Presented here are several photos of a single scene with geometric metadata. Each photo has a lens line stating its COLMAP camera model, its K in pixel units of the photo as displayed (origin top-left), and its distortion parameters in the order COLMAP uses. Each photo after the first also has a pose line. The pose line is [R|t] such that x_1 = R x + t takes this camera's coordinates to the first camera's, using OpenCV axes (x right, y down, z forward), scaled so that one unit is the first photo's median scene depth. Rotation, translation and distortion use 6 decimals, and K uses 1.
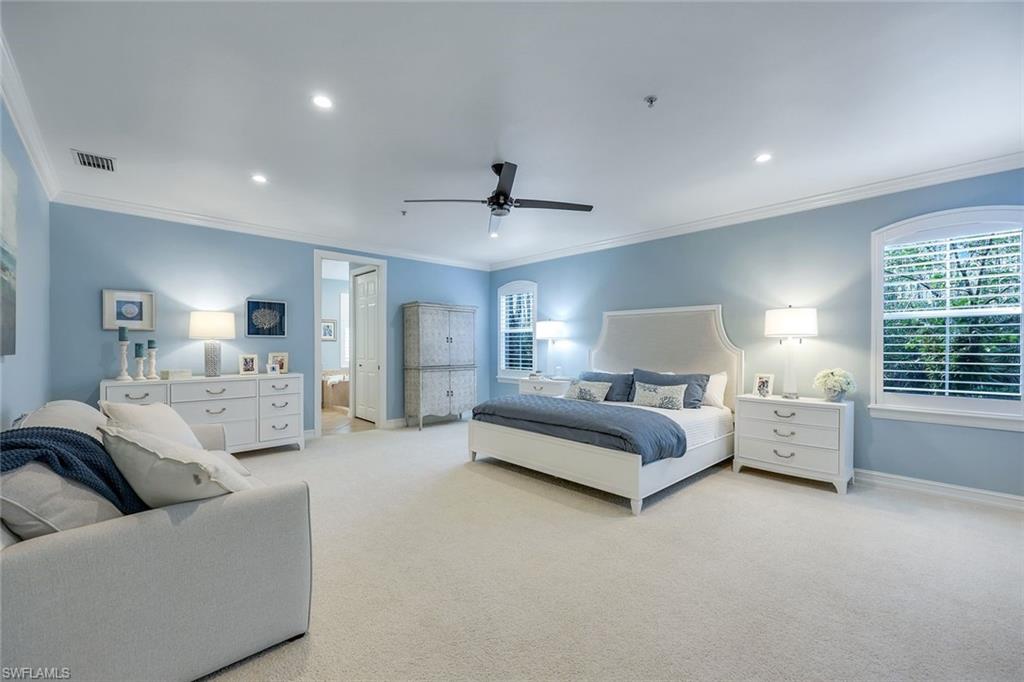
lens RADIAL K [[433.3, 0, 507.8], [0, 433.3, 342.2], [0, 0, 1]] dist [0.000128, -0.000084]
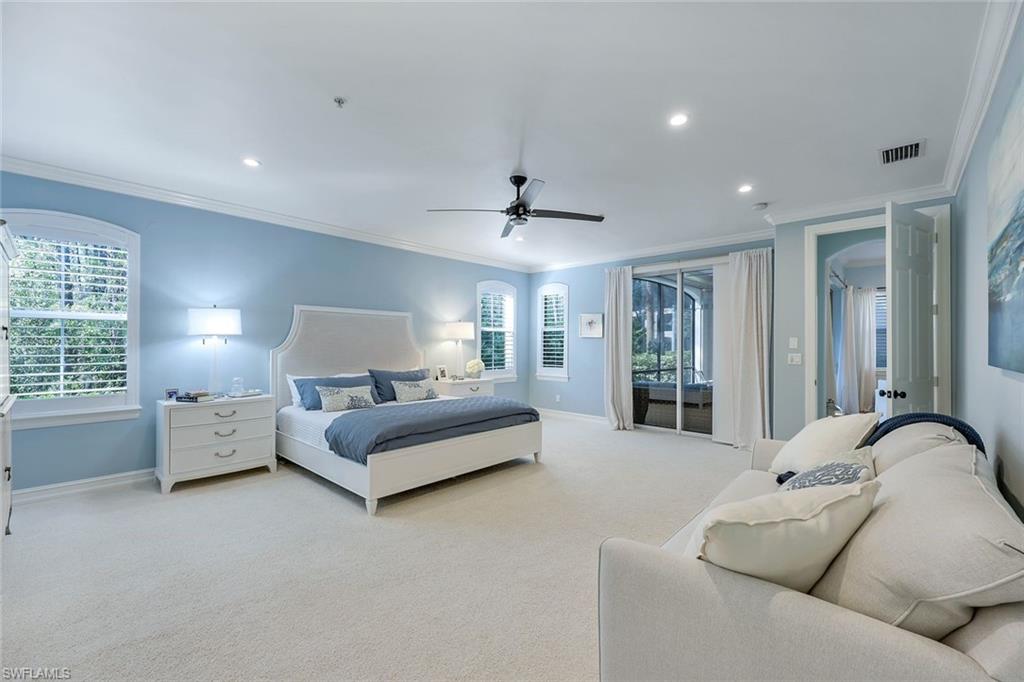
lens RADIAL K [[433.3, 0, 507.8], [0, 433.3, 342.2], [0, 0, 1]] dist [0.000128, -0.000084]
pose [[-0.071418, 0.004566, 0.997436, -0.785077], [-0.005727, 0.999971, -0.004988, 0.002227], [-0.997430, -0.006068, -0.071390, 0.826717]]
